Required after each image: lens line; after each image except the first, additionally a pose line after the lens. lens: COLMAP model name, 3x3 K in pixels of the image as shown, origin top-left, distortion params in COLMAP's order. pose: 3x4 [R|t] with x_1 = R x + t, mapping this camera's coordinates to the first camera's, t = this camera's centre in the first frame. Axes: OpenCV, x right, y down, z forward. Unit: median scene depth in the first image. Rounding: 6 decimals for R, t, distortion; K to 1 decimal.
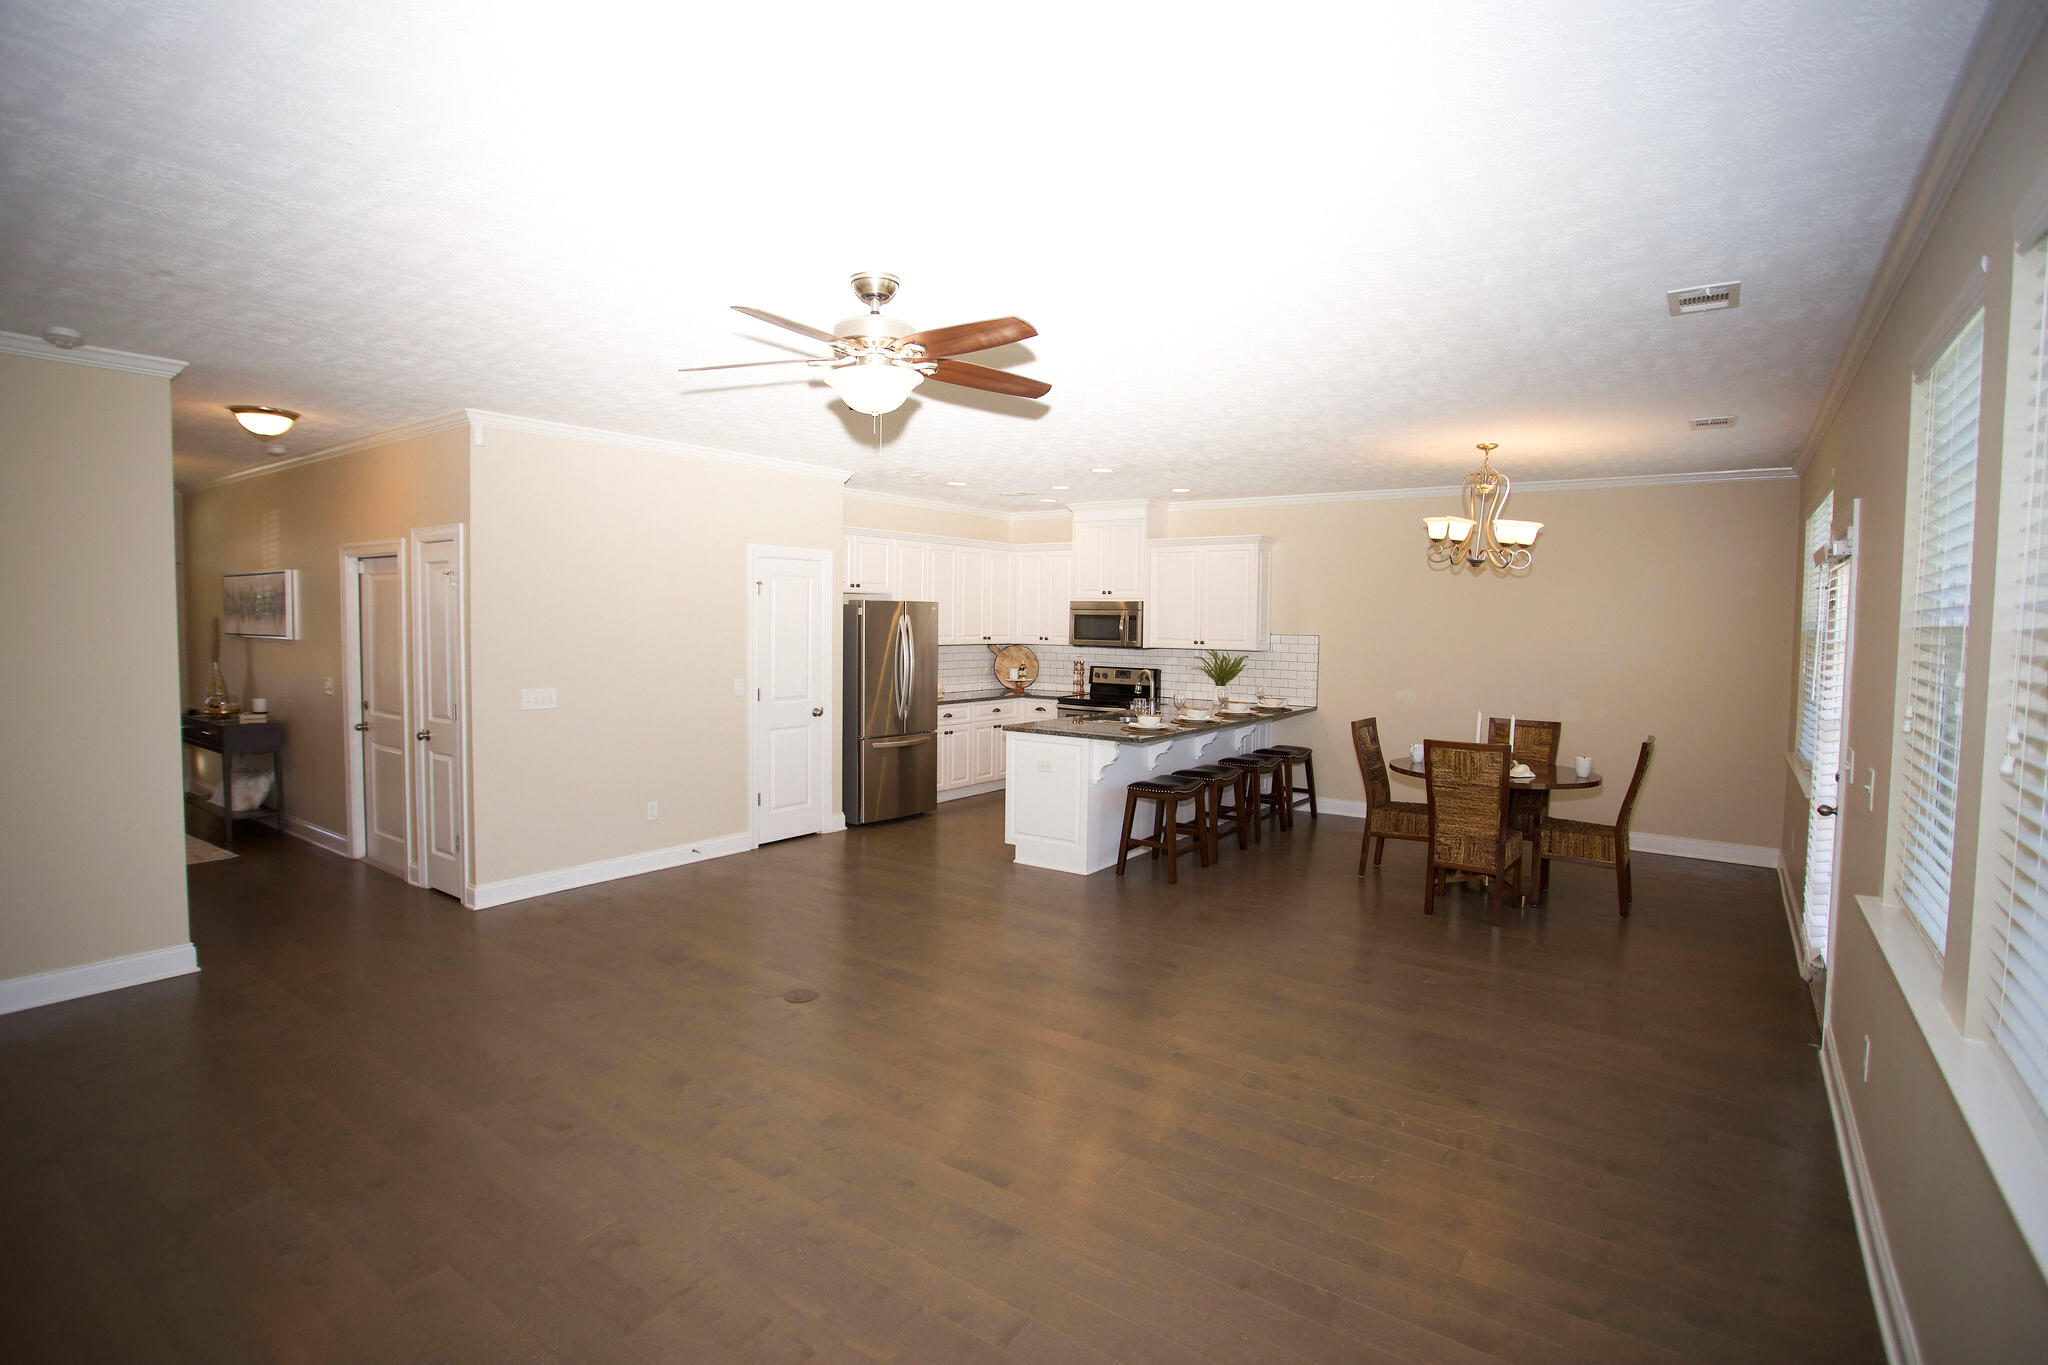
lens RADIAL K [[996.6, 0, 1023.2], [0, 996.6, 685.2], [0, 0, 1]] dist [-0.052747, 0.017839]
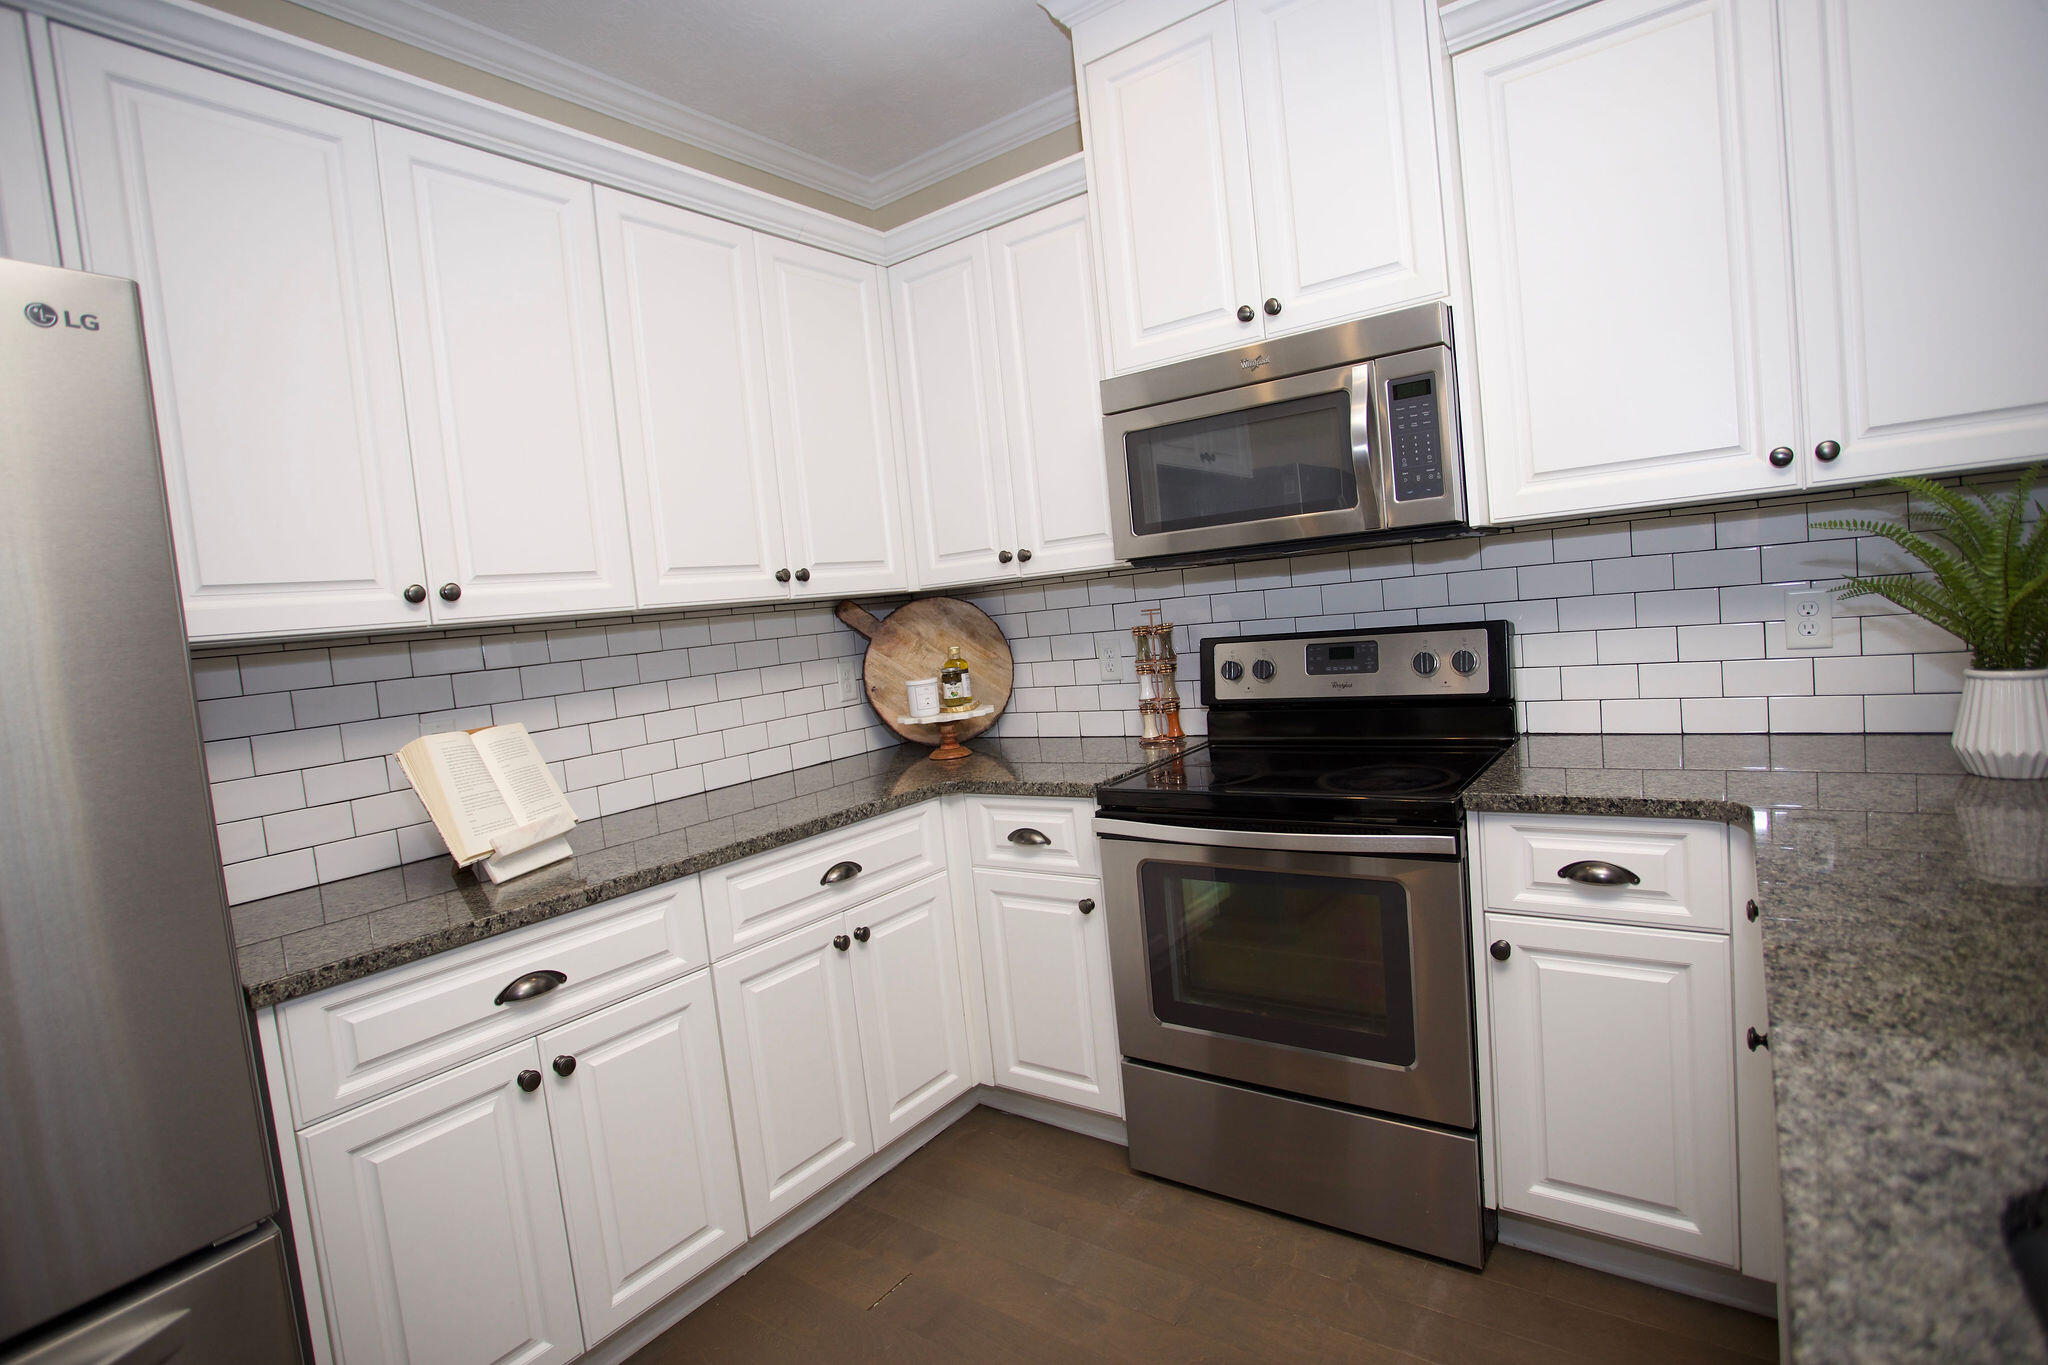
lens RADIAL K [[996.6, 0, 1020.7], [0, 996.6, 678.8], [0, 0, 1]] dist [-0.052747, 0.017839]
pose [[0.993476, -0.113169, -0.014064, 0.022960], [0.113378, 0.993438, 0.015053, -0.018307], [0.012268, -0.016549, 0.999788, 0.739680]]
